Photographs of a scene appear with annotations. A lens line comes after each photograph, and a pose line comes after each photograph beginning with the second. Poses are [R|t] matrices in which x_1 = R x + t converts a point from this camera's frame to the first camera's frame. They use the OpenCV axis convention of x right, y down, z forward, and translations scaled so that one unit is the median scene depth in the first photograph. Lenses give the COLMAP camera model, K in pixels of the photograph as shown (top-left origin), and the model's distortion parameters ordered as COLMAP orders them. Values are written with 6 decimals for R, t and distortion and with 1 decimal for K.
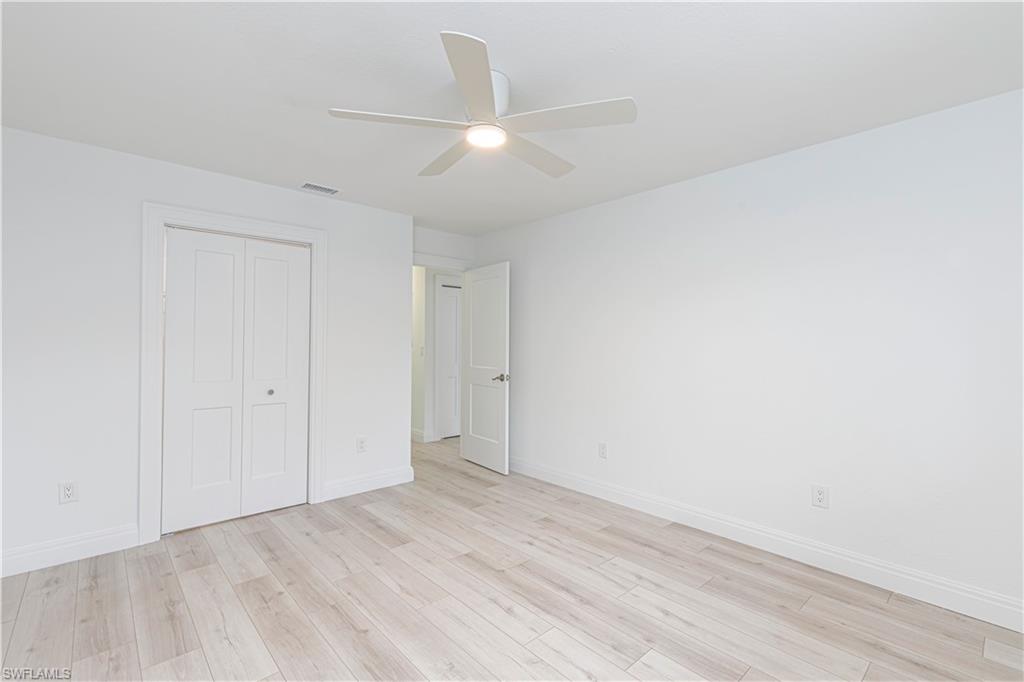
lens RADIAL K [[459.2, 0, 517.1], [0, 459.2, 342.2], [0, 0, 1]] dist [0.009910, -0.000262]
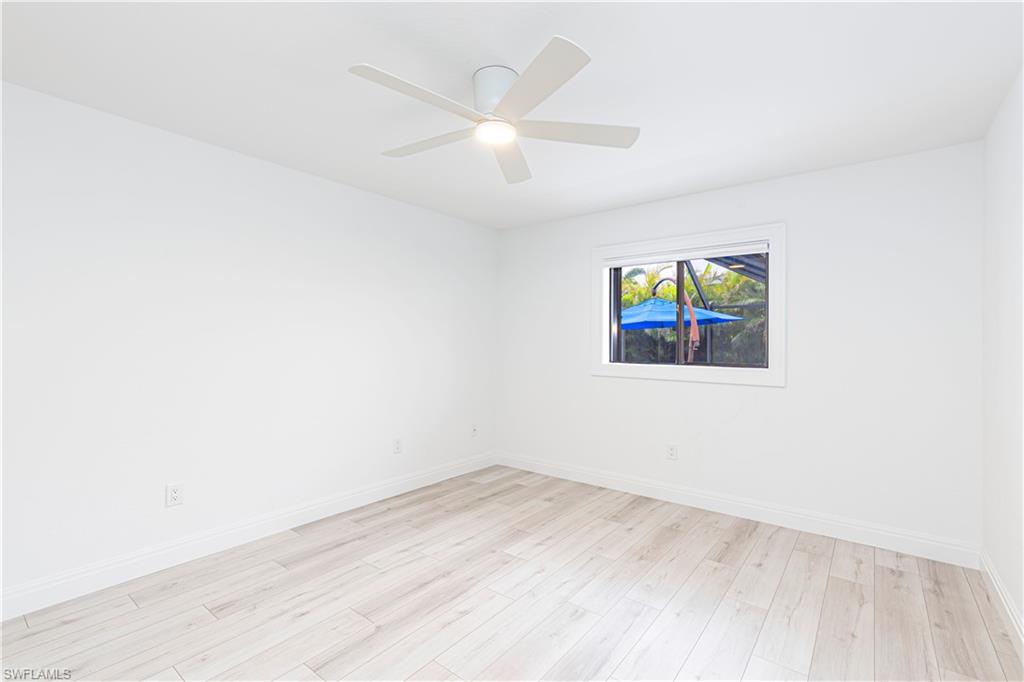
lens RADIAL K [[459.2, 0, 517.5], [0, 459.2, 343.2], [0, 0, 1]] dist [0.009910, -0.000262]
pose [[-0.165334, -0.008582, 0.986200, -0.801460], [-0.005825, 0.999953, 0.007725, -0.000854], [-0.986220, -0.004468, -0.165376, 0.843488]]
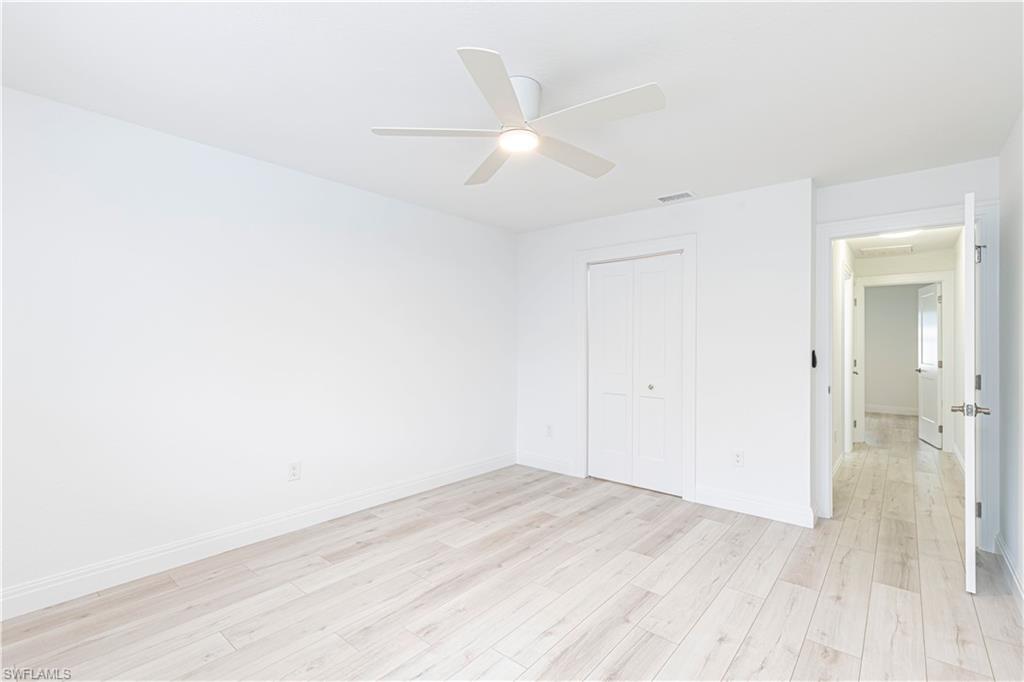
lens RADIAL K [[459.2, 0, 517.8], [0, 459.2, 339.9], [0, 0, 1]] dist [0.009910, -0.000262]
pose [[0.130168, -0.009930, -0.991442, 0.718055], [-0.003466, 0.999939, -0.010470, 0.004258], [0.991486, 0.004800, 0.130125, 0.655109]]
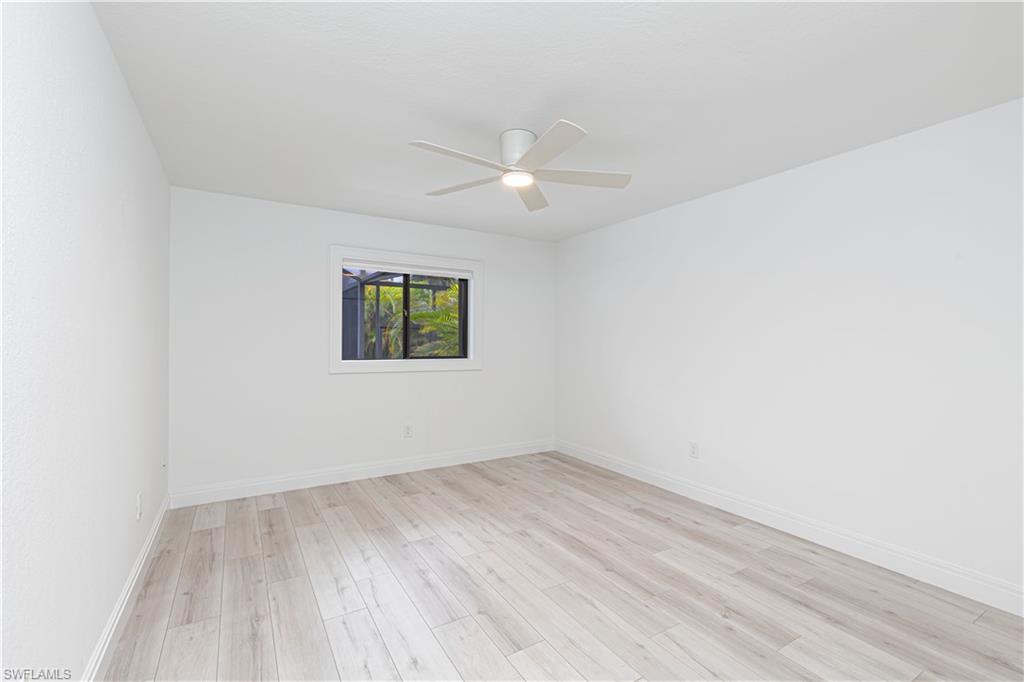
lens RADIAL K [[459.2, 0, 518.5], [0, 459.2, 339.7], [0, 0, 1]] dist [0.009910, -0.000262]
pose [[-0.981879, -0.009885, 0.189252, -0.239097], [-0.010385, 0.999945, -0.001649, 0.000101], [-0.189225, -0.003585, -0.981927, 1.704345]]
